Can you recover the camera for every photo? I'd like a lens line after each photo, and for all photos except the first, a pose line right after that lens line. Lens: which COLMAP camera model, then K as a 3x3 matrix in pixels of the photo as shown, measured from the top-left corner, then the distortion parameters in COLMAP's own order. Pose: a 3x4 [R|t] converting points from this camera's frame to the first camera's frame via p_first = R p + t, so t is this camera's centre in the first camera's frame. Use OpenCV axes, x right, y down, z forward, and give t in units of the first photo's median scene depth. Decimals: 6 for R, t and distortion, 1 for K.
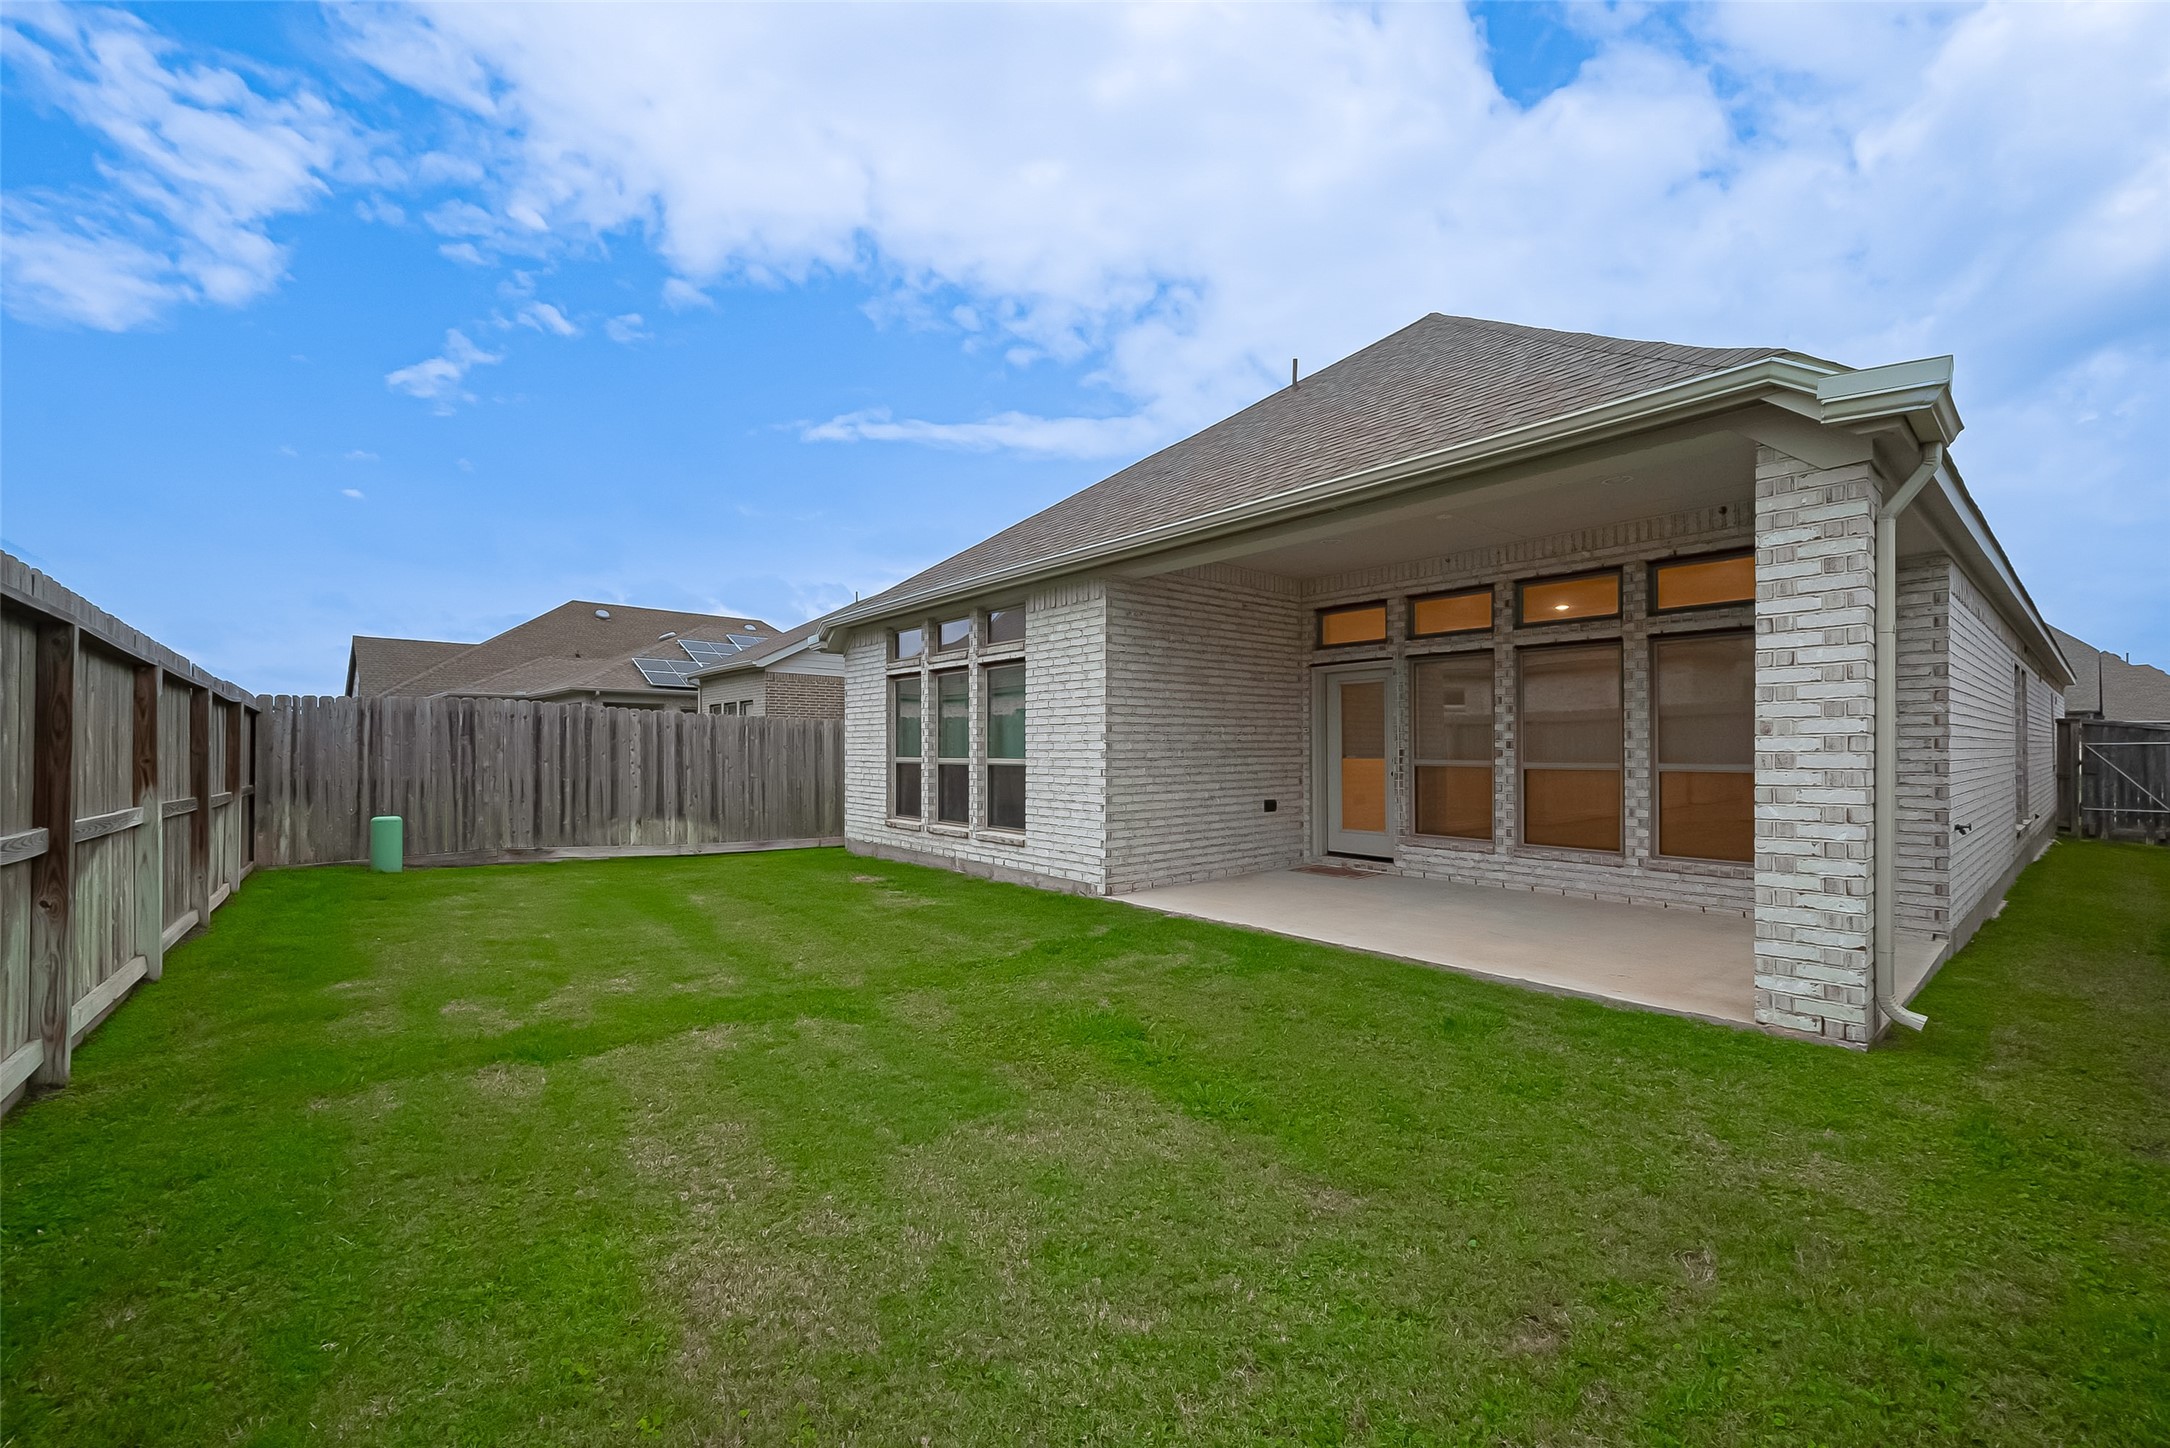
lens RADIAL K [[863.2, 0, 1074.7], [0, 863.2, 731.9], [0, 0, 1]] dist [0.000148, -0.000285]
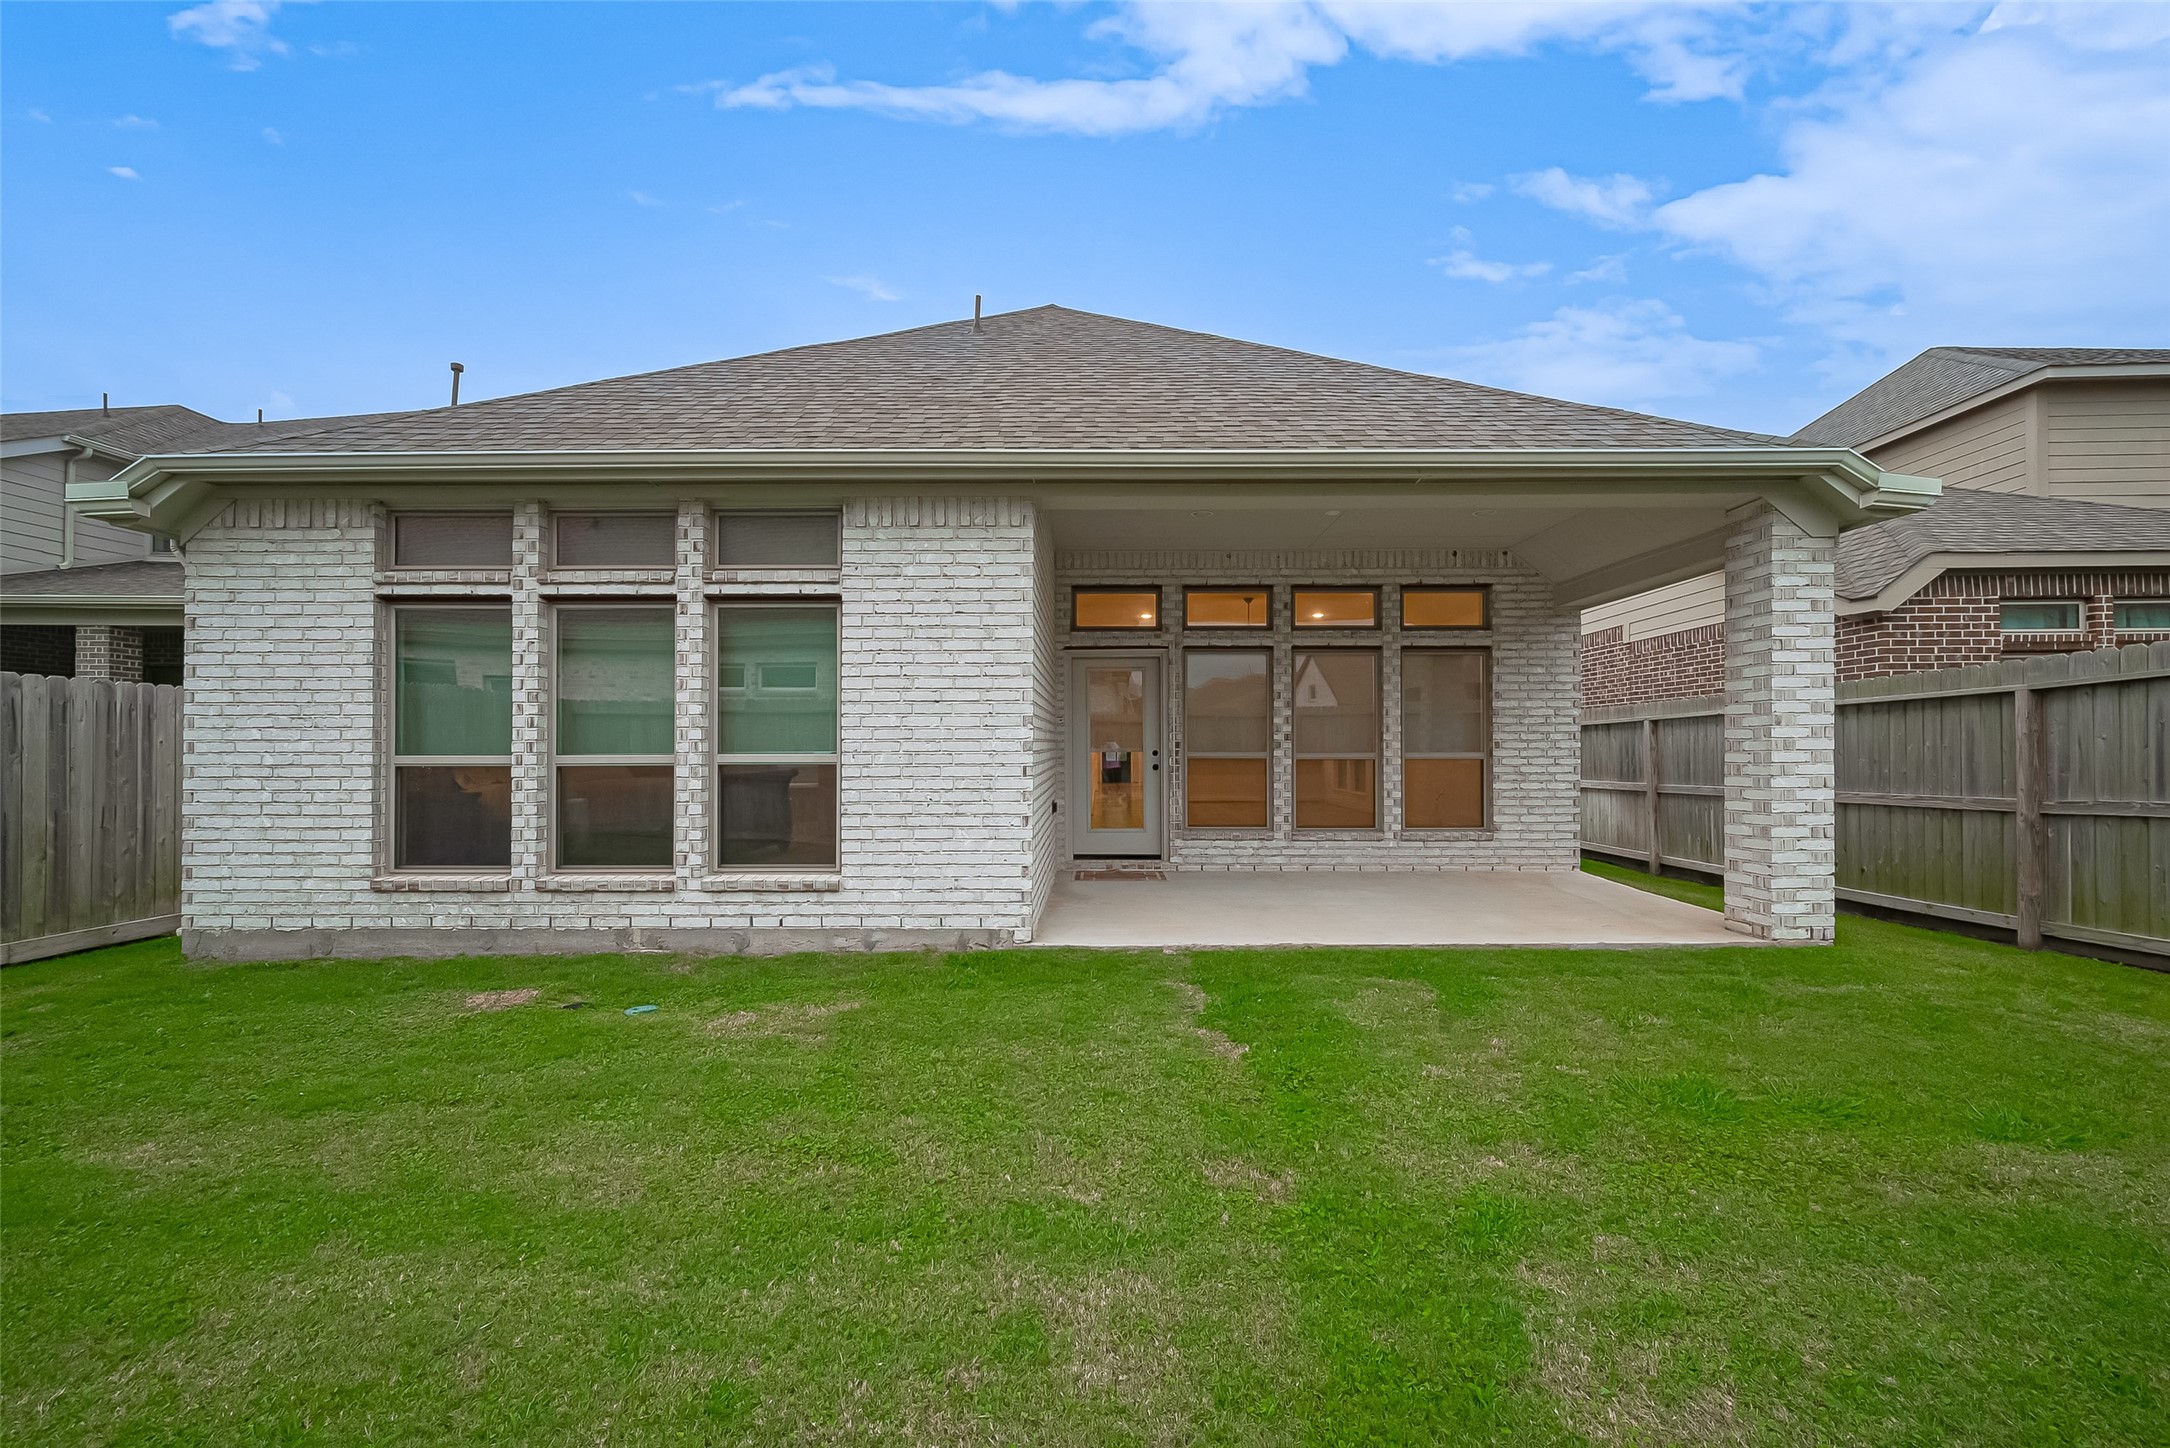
lens RADIAL K [[863.2, 0, 1078.6], [0, 863.2, 736.4], [0, 0, 1]] dist [0.000148, -0.000285]
pose [[0.639466, 0.009735, 0.768758, -0.456136], [-0.012896, 0.999915, -0.001935, 0.018304], [-0.768712, -0.008677, 0.639537, 0.477136]]
